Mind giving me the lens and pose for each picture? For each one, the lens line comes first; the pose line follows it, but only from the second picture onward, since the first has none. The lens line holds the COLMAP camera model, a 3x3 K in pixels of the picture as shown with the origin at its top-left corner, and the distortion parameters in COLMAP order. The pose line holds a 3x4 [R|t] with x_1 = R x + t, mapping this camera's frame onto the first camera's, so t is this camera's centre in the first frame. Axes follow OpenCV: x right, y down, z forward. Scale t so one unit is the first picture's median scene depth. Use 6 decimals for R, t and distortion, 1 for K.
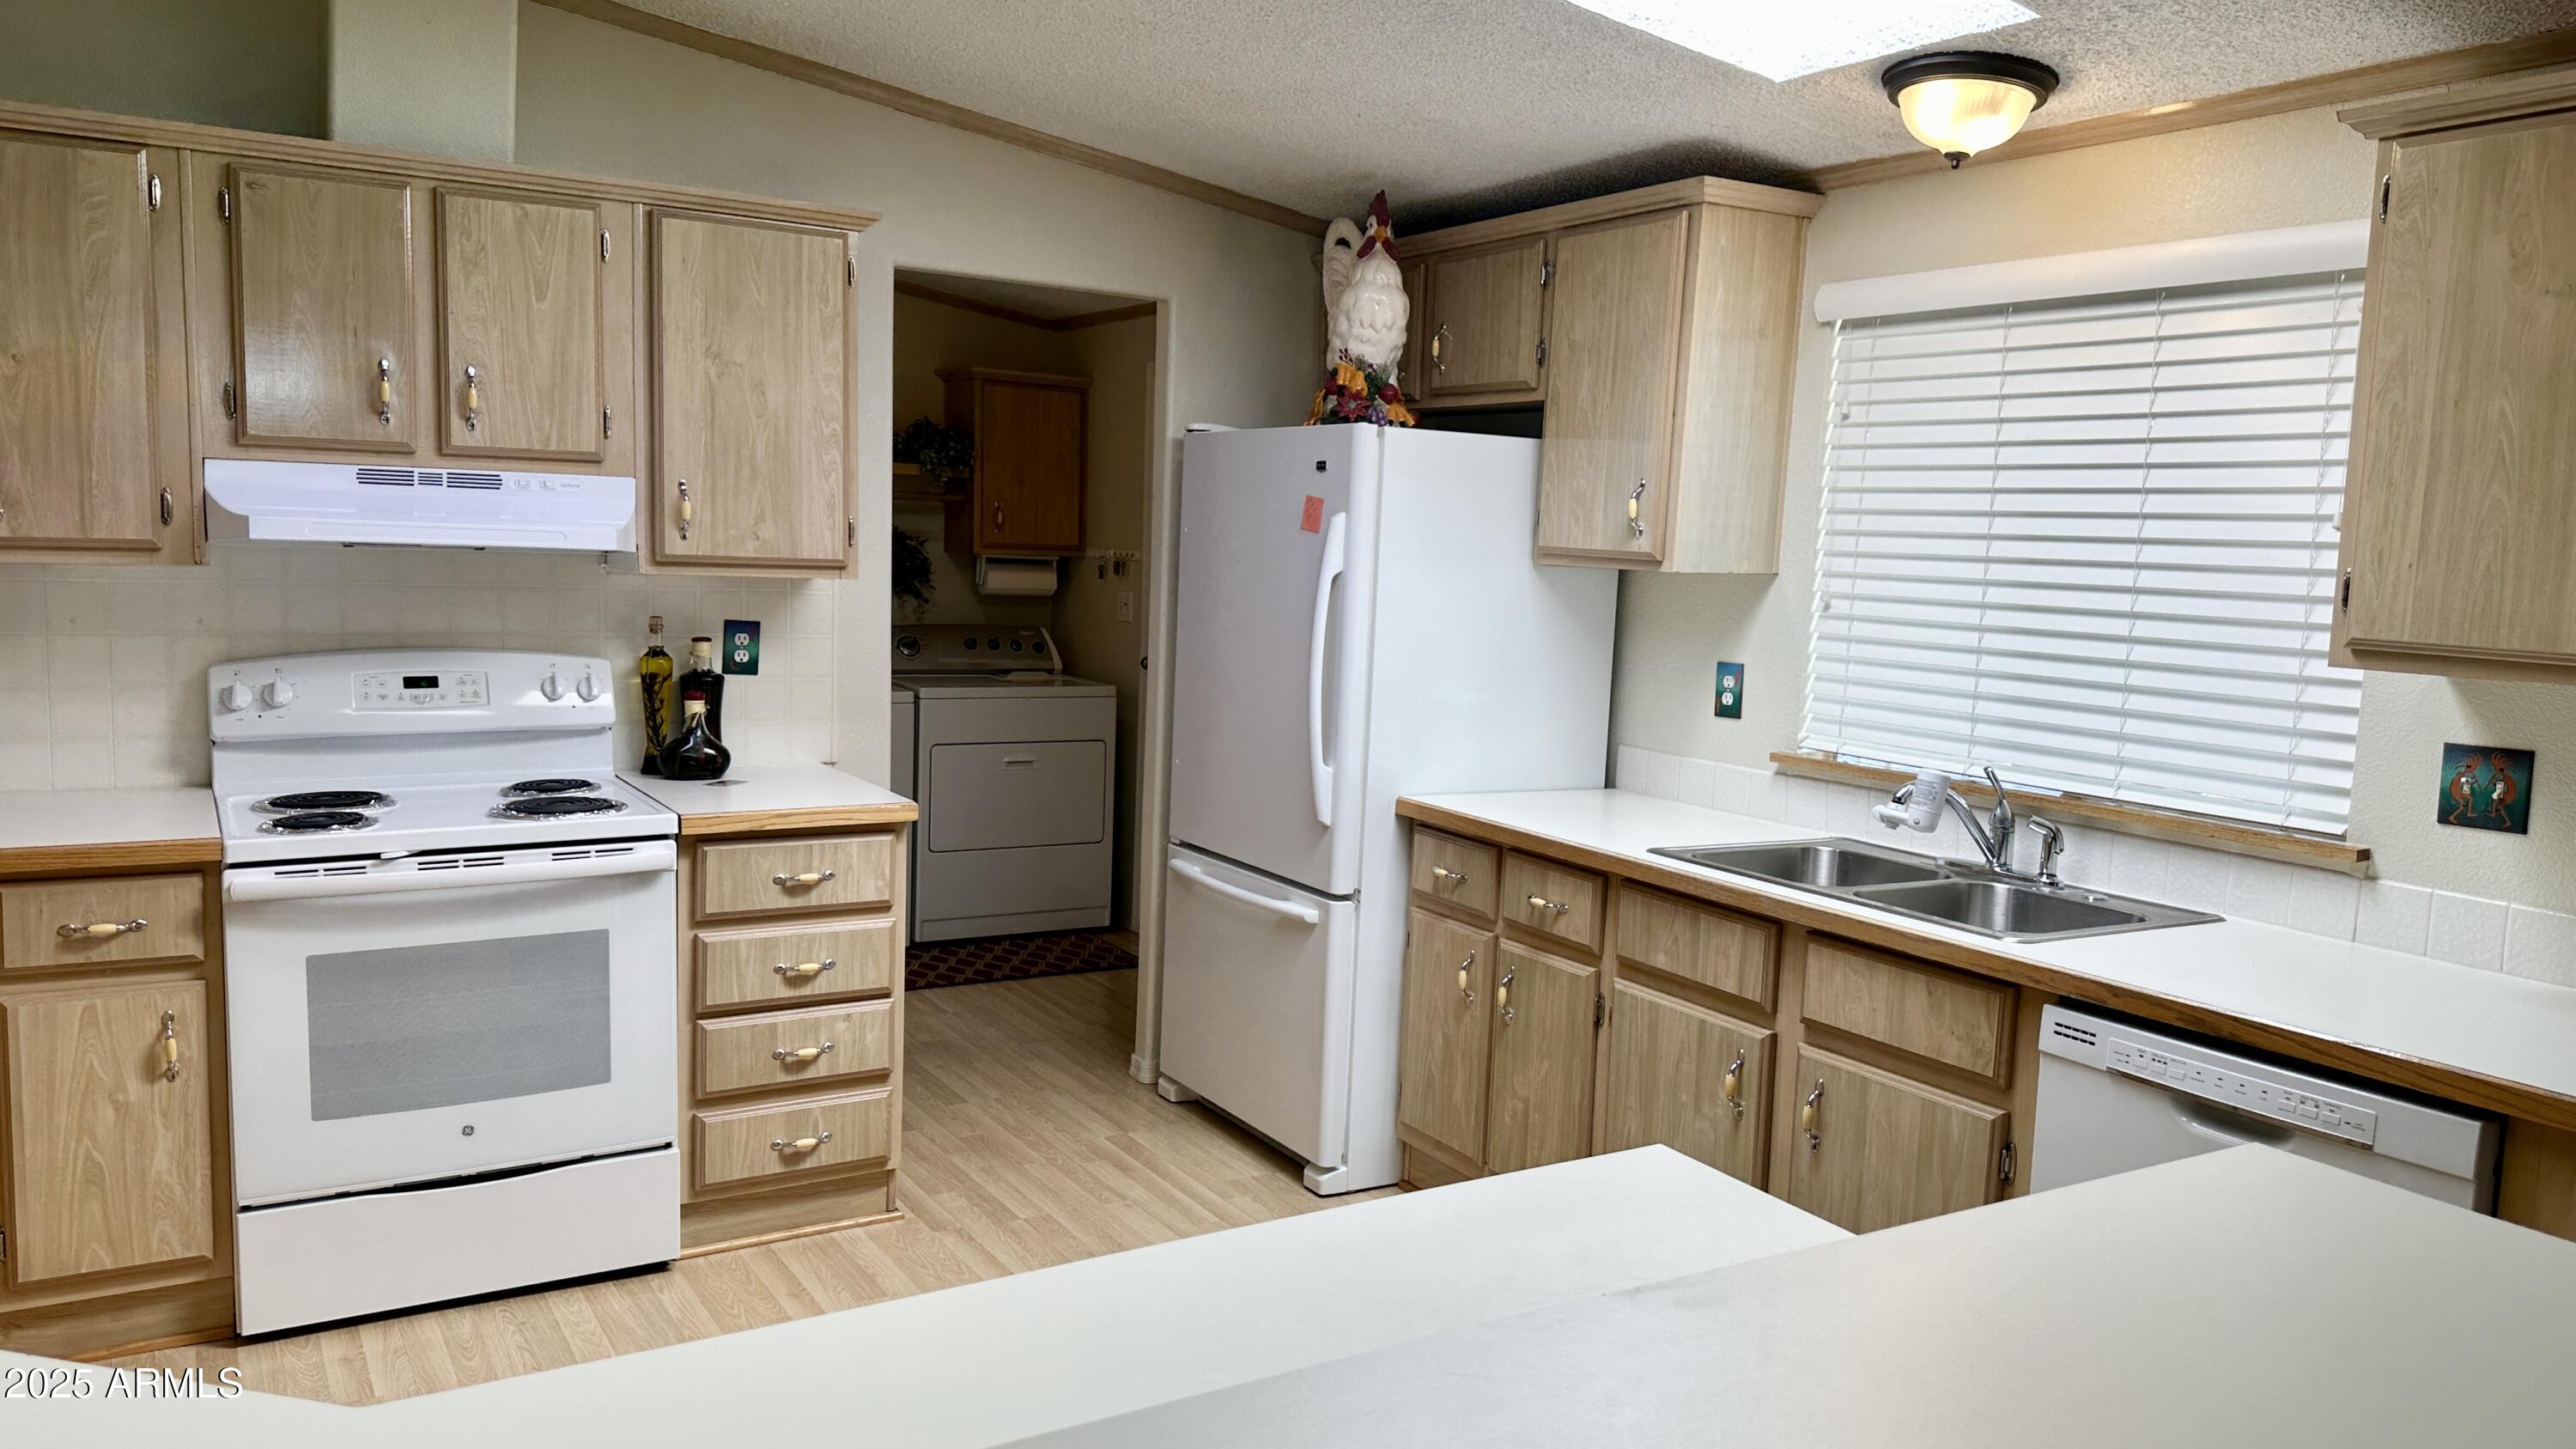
lens RADIAL K [[1811.7, 0, 1273.6], [0, 1811.7, 729.6], [0, 0, 1]] dist [0.097741, -0.129460]
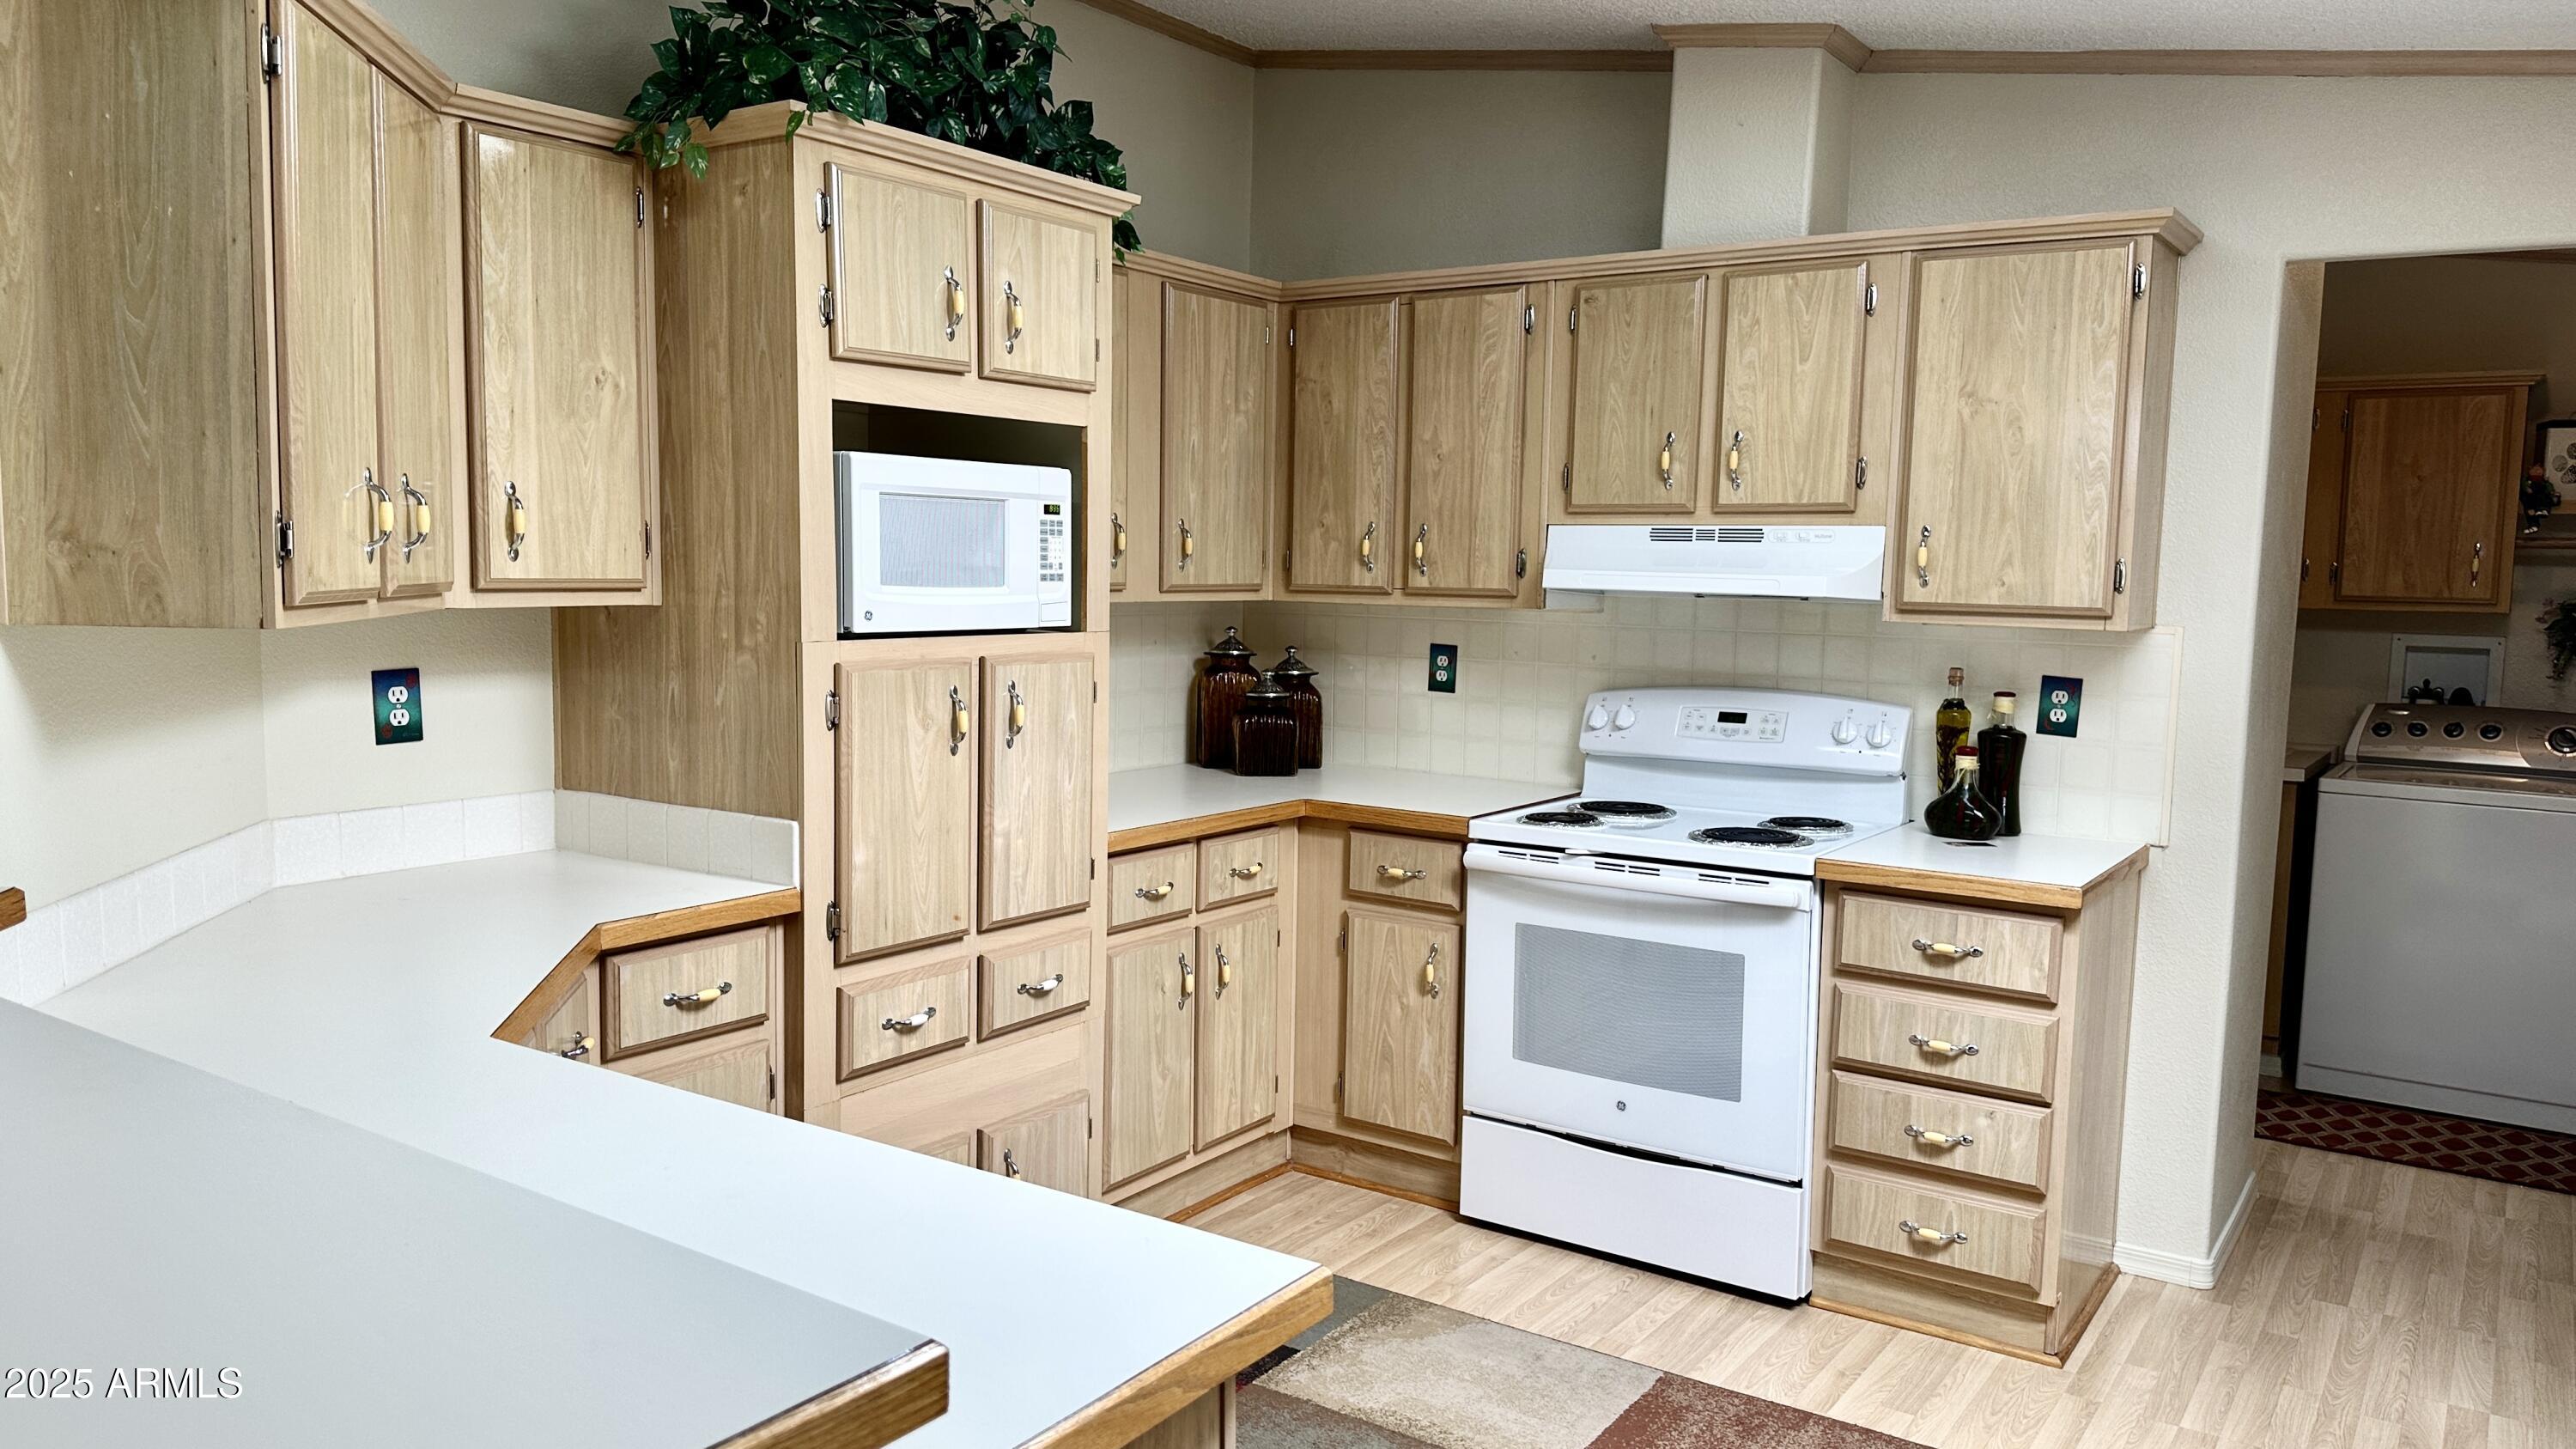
lens RADIAL K [[1811.7, 0, 1267.4], [0, 1811.7, 746.8], [0, 0, 1]] dist [0.097741, -0.129460]
pose [[0.405380, 0.071094, -0.911380, 0.437780], [-0.106446, 0.993860, 0.030181, -0.011449], [0.907930, 0.084778, 0.410459, 0.293462]]
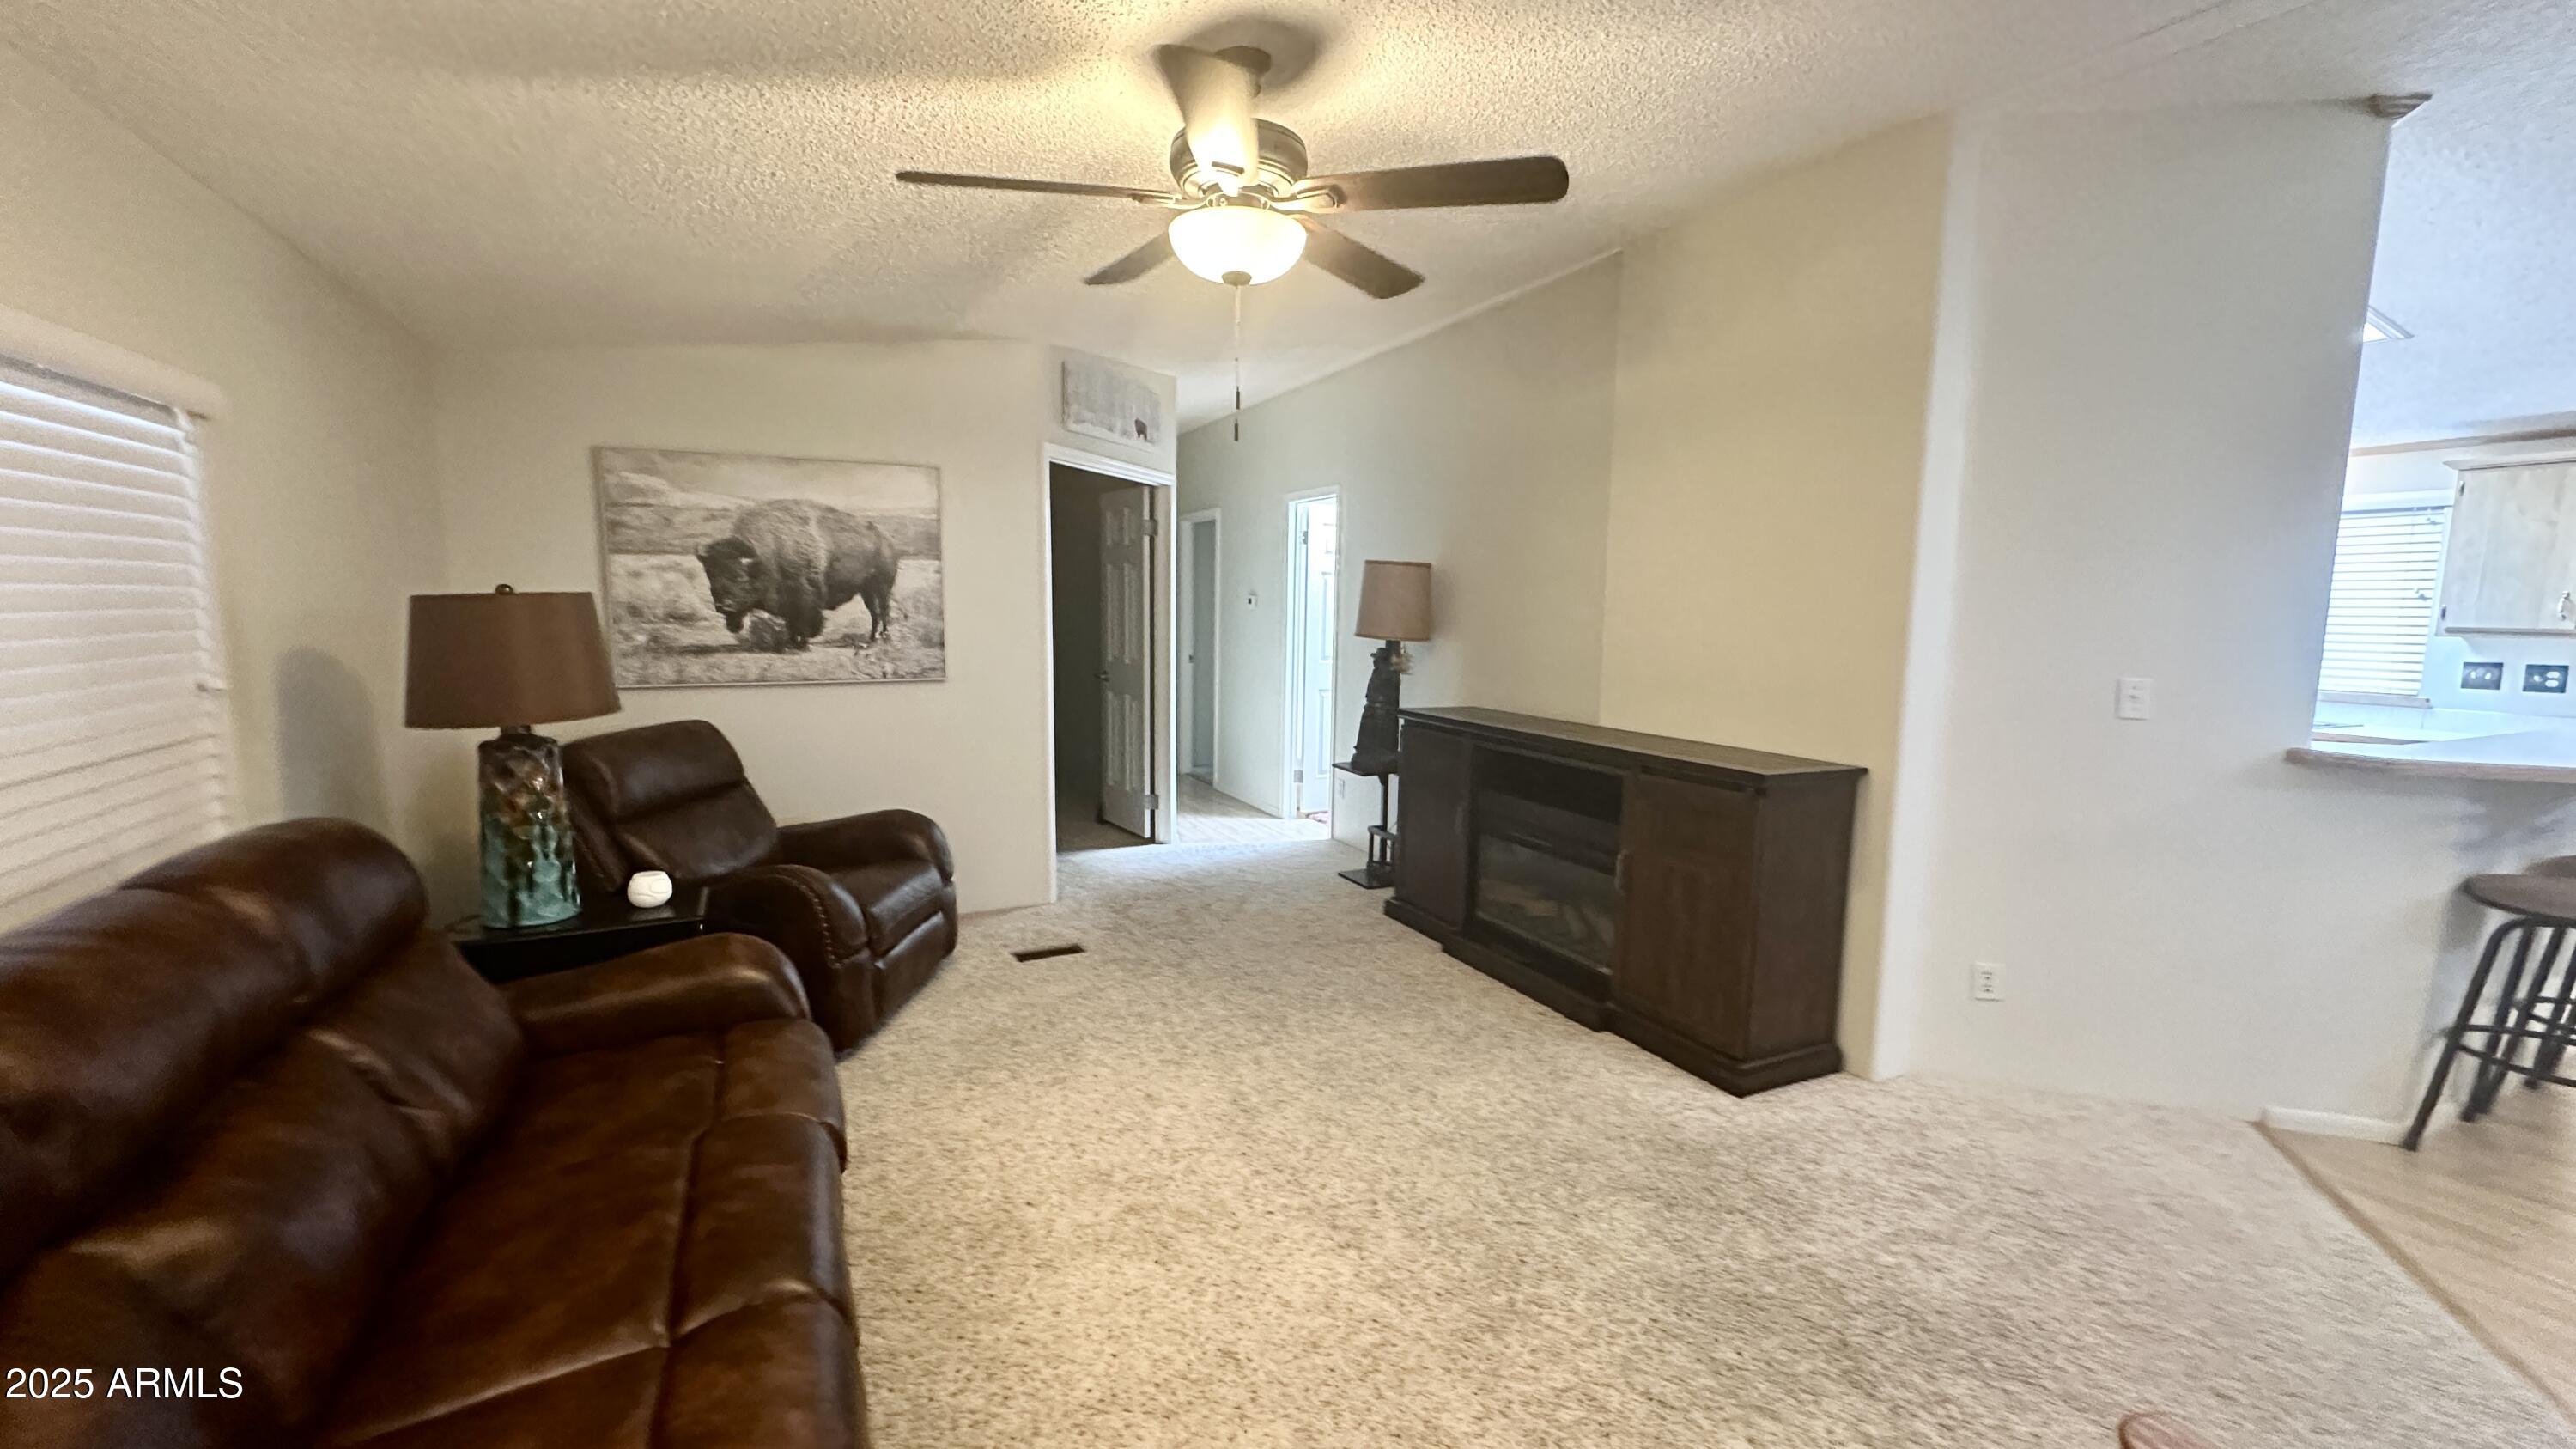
lens RADIAL K [[1034.8, 0, 1290.6], [0, 1034.8, 729.7], [0, 0, 1]] dist [0.001601, -0.000223]
pose [[0.996849, -0.012549, -0.078329, -0.889092], [0.013042, 0.999898, 0.005777, 0.063552], [0.078248, -0.006780, 0.996911, -0.659401]]
